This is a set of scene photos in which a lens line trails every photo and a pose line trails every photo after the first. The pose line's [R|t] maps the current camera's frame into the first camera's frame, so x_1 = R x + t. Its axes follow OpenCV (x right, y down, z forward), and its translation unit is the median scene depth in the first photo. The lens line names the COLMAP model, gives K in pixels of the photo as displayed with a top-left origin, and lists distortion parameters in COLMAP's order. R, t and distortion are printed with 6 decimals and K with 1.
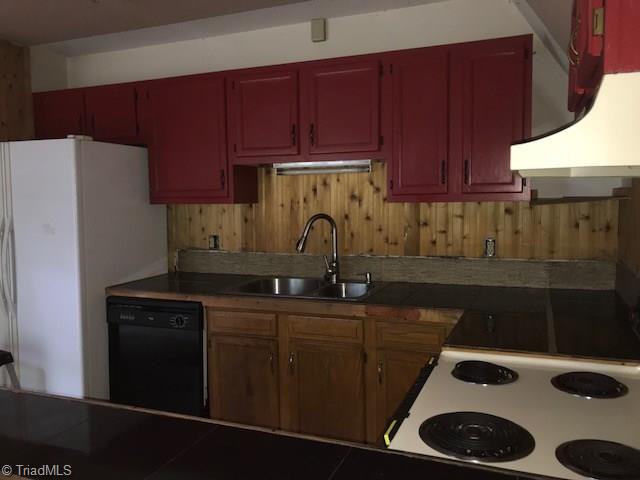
lens RADIAL K [[506.5, 0, 320.0], [0, 506.5, 240.0], [0, 0, 1]] dist [0.032100, -0.044625]
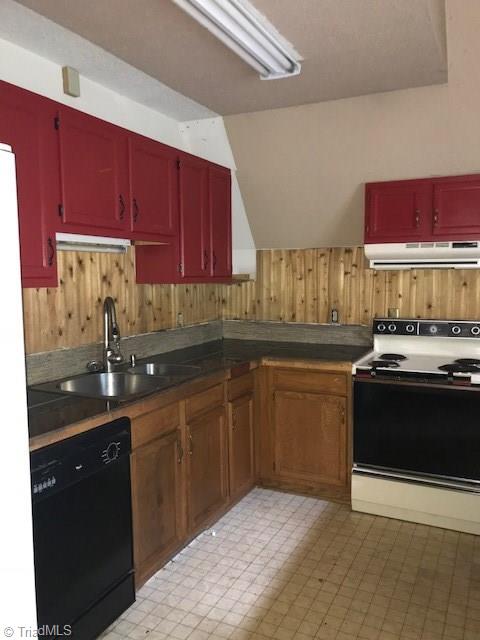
lens RADIAL K [[506.5, 0, 252.9], [0, 506.5, 322.3], [0, 0, 1]] dist [0.032100, -0.044625]
pose [[0.093367, -0.078157, 0.992559, -0.854521], [0.083351, 0.994028, 0.070432, -0.048315], [-0.992137, 0.076155, 0.099324, 0.649136]]
